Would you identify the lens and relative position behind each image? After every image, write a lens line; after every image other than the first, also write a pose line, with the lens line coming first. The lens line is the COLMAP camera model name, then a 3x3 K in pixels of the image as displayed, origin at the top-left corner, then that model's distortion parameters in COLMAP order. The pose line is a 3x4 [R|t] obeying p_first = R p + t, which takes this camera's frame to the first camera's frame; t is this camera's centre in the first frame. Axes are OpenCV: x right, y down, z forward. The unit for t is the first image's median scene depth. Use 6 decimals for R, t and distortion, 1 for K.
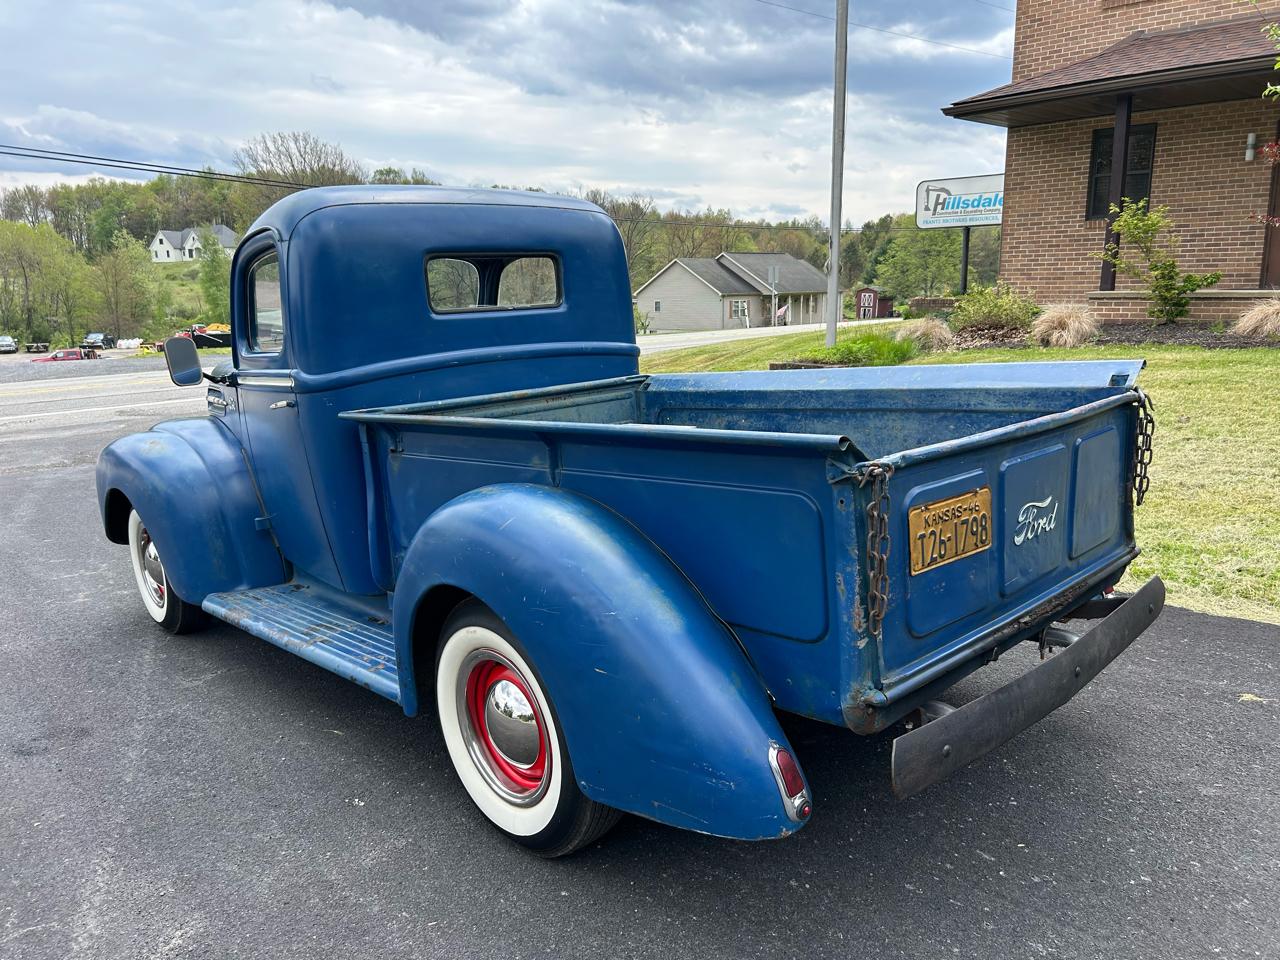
lens RADIAL K [[963.5, 0, 641.7], [0, 963.5, 485.5], [0, 0, 1]] dist [0.053755, -0.052621]
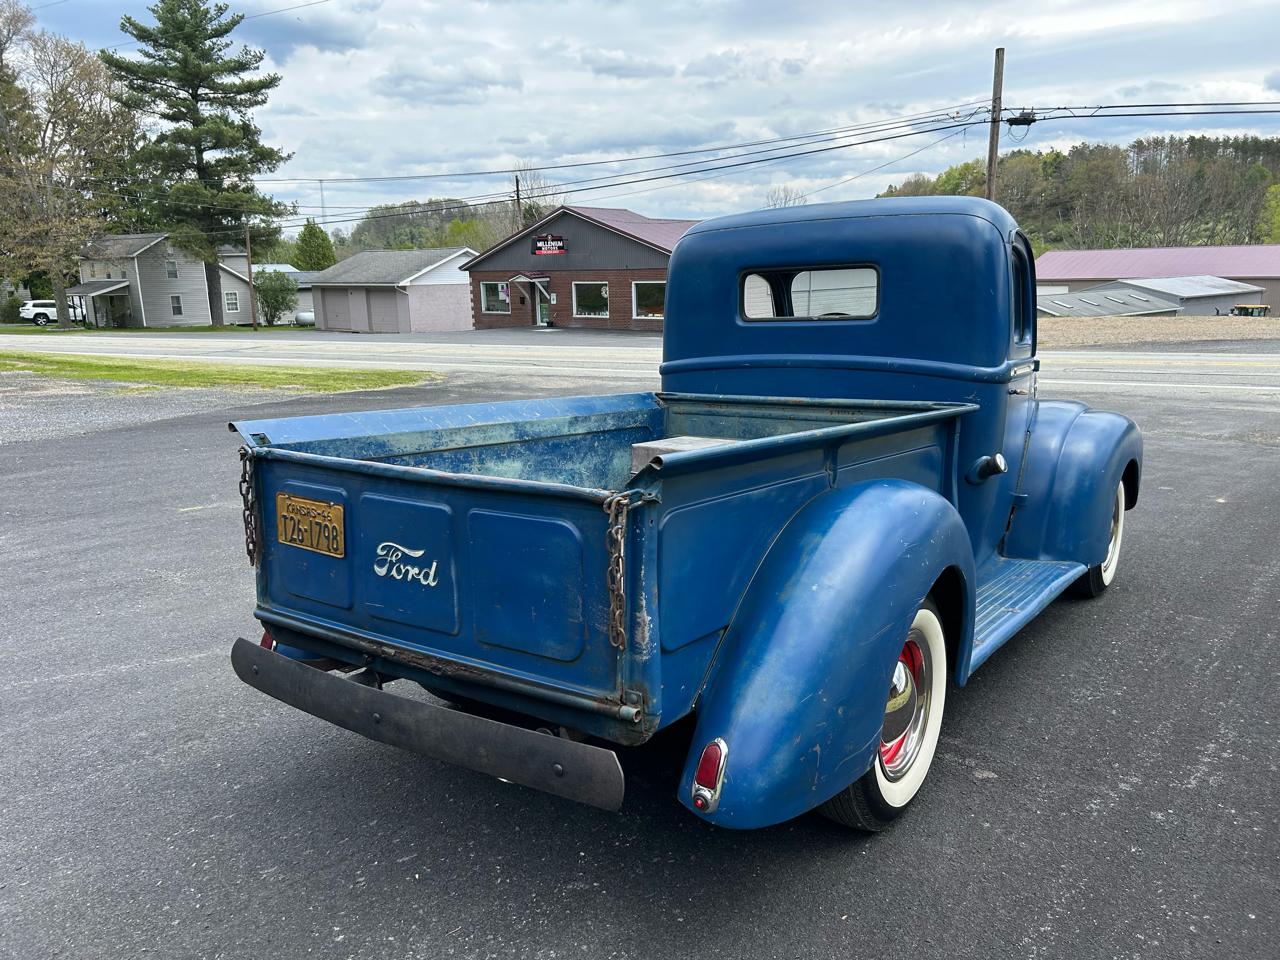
lens RADIAL K [[957.1, 0, 647.4], [0, 957.1, 484.5], [0, 0, 1]] dist [0.066357, -0.083900]
pose [[0.191466, 0.222988, -0.955833, 1.358008], [-0.183573, 0.964801, 0.188309, -0.273582], [0.964179, 0.139410, 0.225661, 0.975563]]
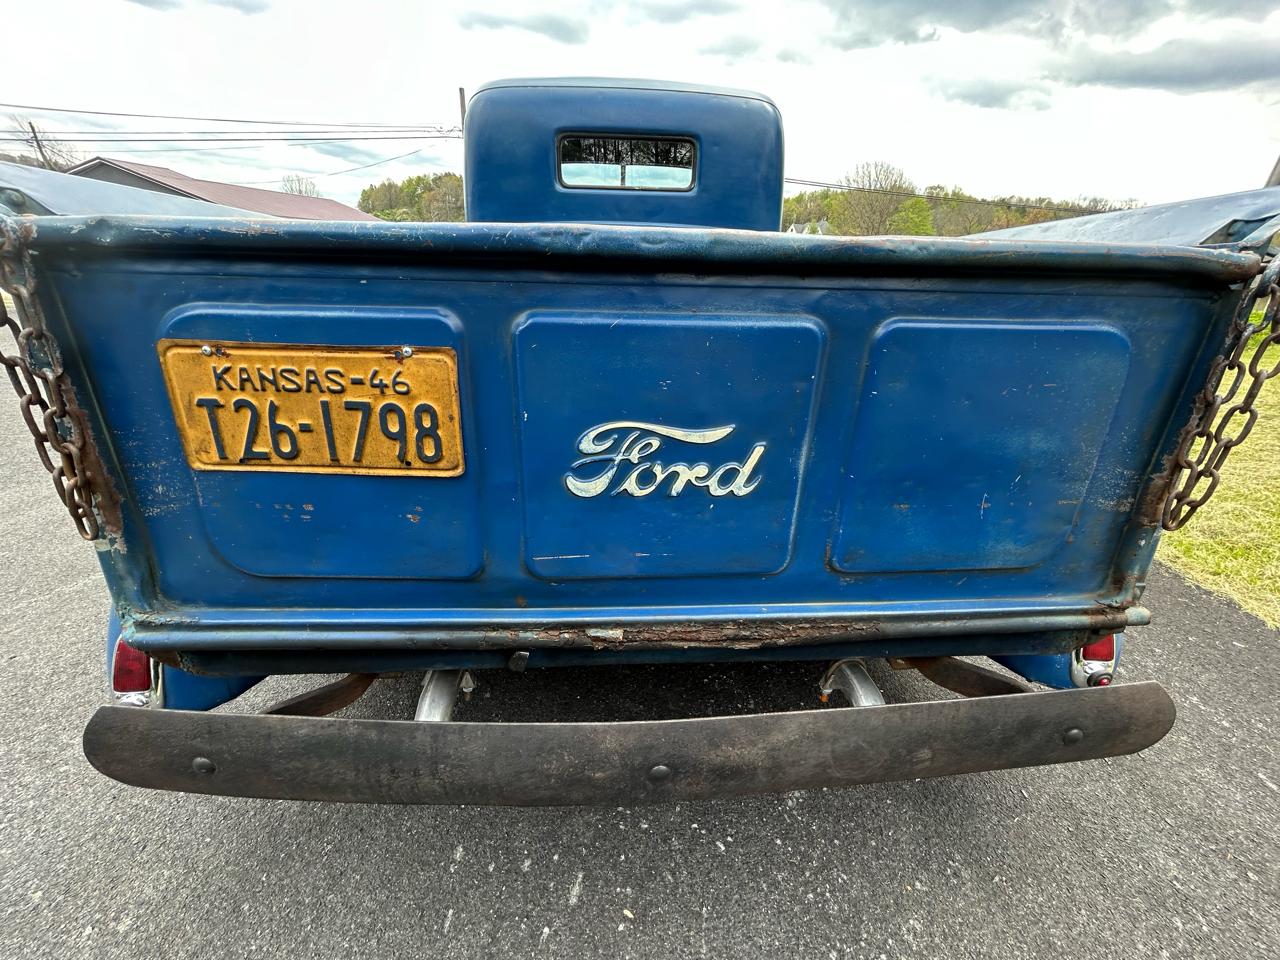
lens RADIAL K [[518.5, 0, 639.3], [0, 518.5, 478.0], [0, 0, 1]] dist [-0.009929, 0.003692]
pose [[0.756499, 0.306499, -0.577726, 0.529594], [-0.187147, 0.947894, 0.257825, -0.020241], [0.626646, -0.086925, 0.774441, 0.769723]]
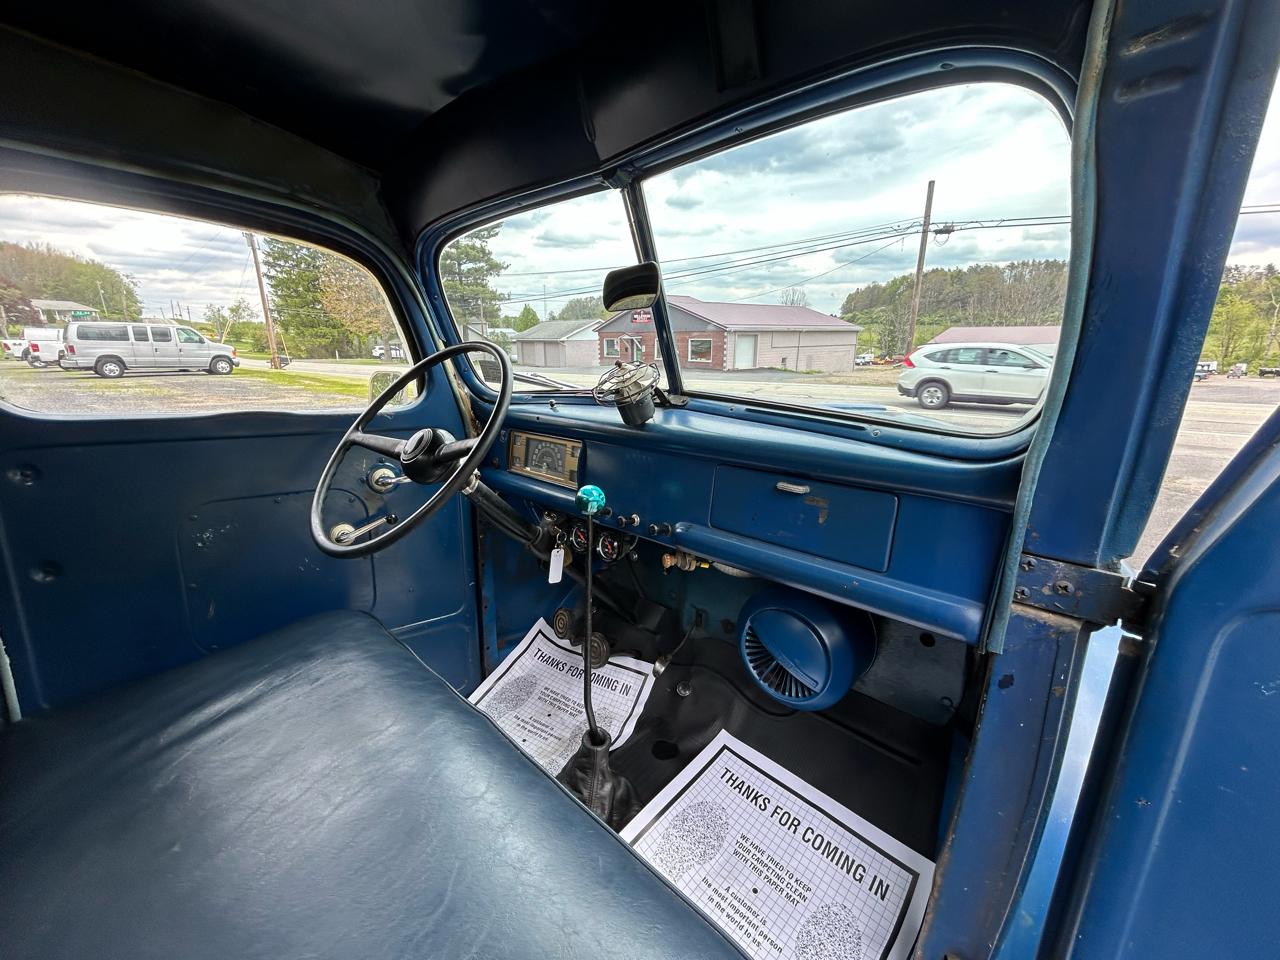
lens RADIAL K [[518.2, 0, 640.7], [0, 518.2, 478.5], [0, 0, 1]] dist [-0.001618, 0.000221]
pose [[0.053860, 0.278209, -0.959009, -0.165809], [-0.199136, 0.944104, 0.262701, -0.346166], [0.978491, 0.176825, 0.106251, 1.872673]]
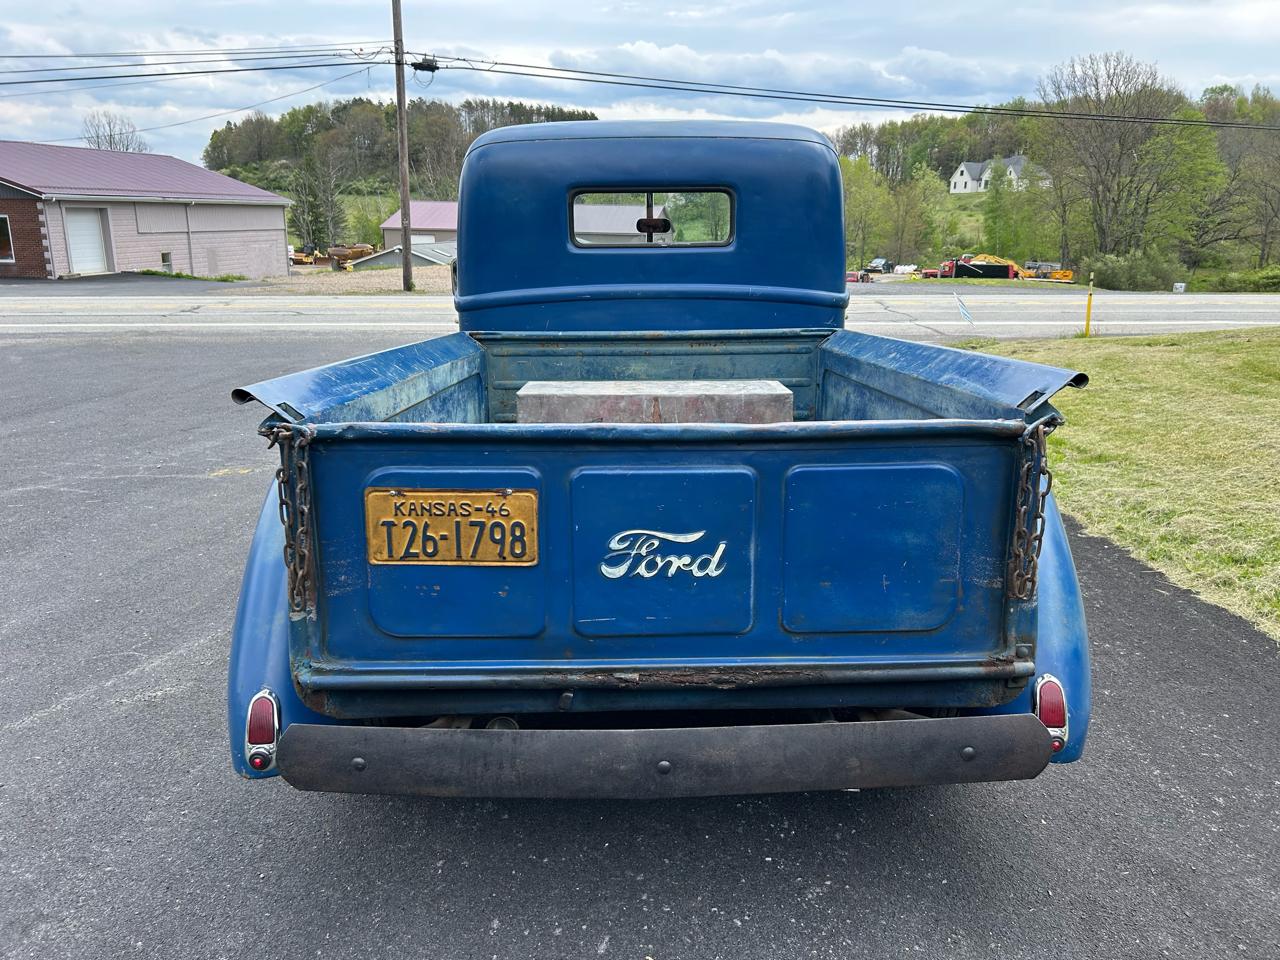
lens RADIAL K [[957.1, 0, 647.4], [0, 957.1, 484.5], [0, 0, 1]] dist [0.066357, -0.083900]
pose [[0.729412, 0.206664, -0.652111, 0.844891], [-0.162594, 0.978332, 0.128181, -0.108658], [0.664471, 0.012533, 0.747209, 0.421607]]
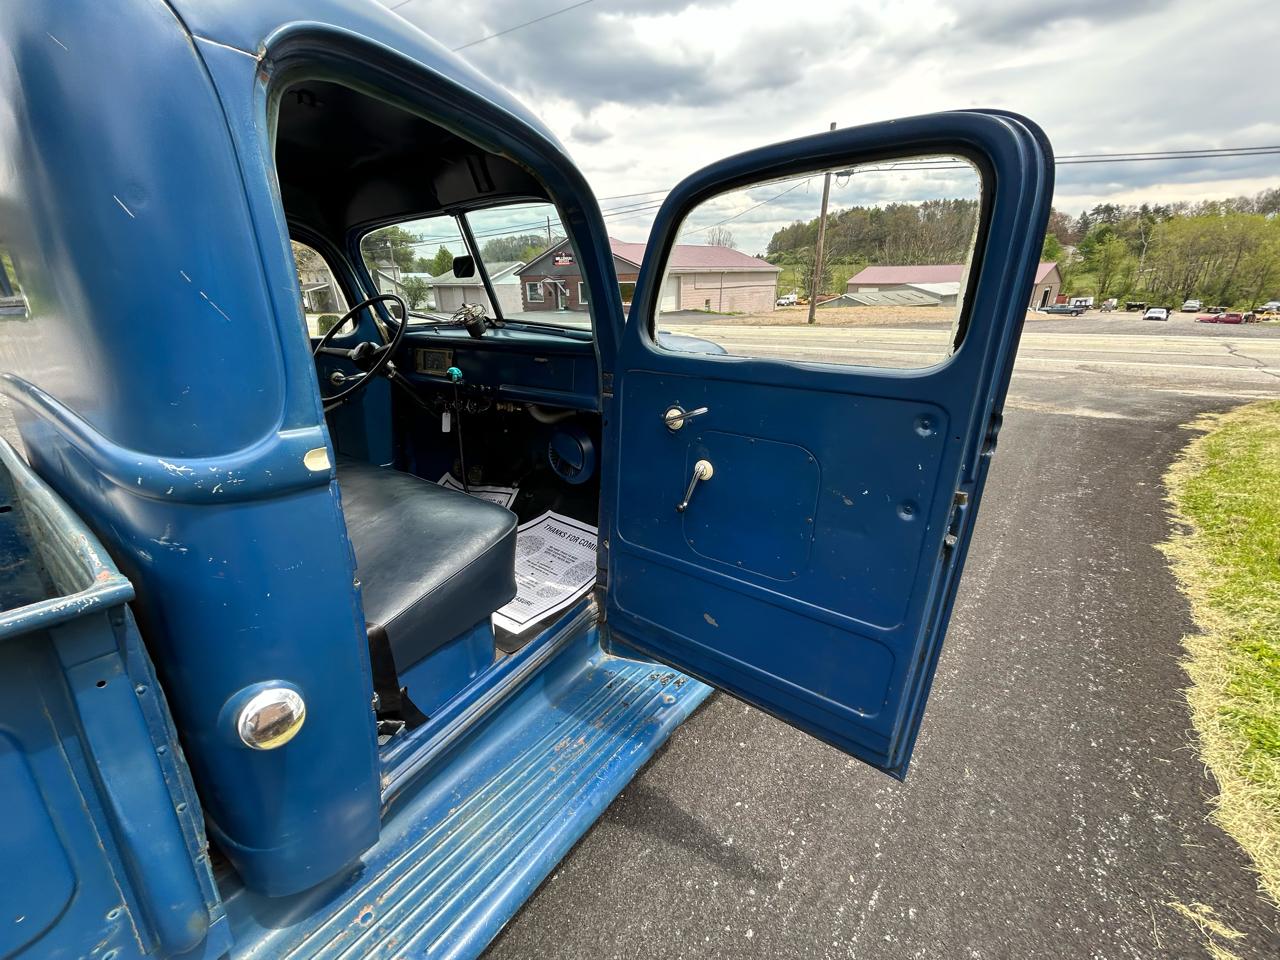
lens RADIAL K [[518.5, 0, 639.3], [0, 518.5, 478.0], [0, 0, 1]] dist [-0.009929, 0.003692]
pose [[0.182036, 0.365085, -0.913004, 0.253597], [-0.186226, 0.924514, 0.332557, -0.386316], [0.965496, 0.109487, 0.236282, 1.974343]]
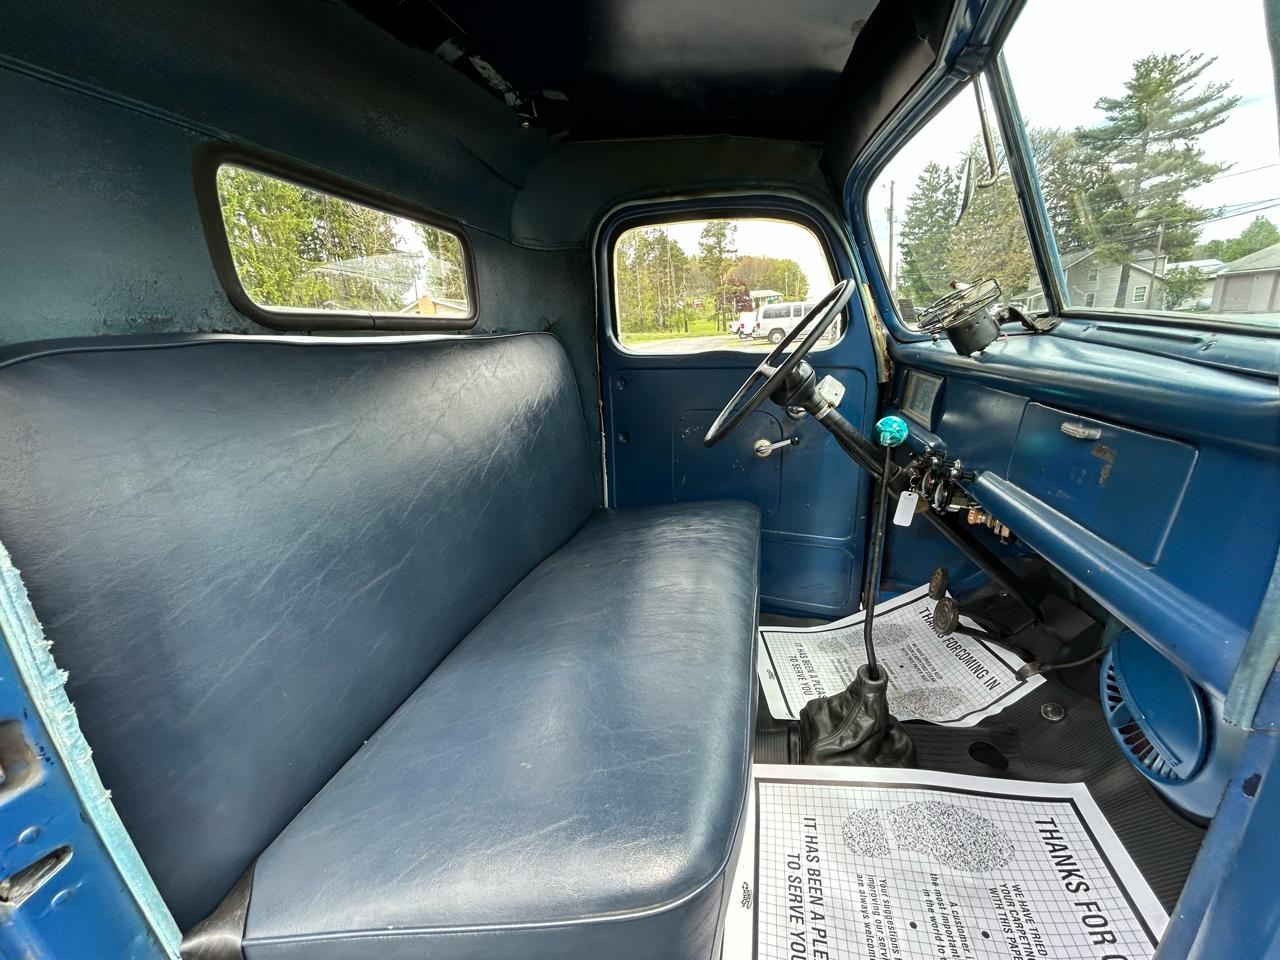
lens RADIAL K [[518.2, 0, 640.7], [0, 518.2, 478.5], [0, 0, 1]] dist [-0.001618, 0.000221]
pose [[-0.829693, 0.244209, -0.501967, -0.181549], [-0.001880, 0.898001, 0.439989, -0.357076], [0.558216, 0.365999, -0.744607, 2.059380]]
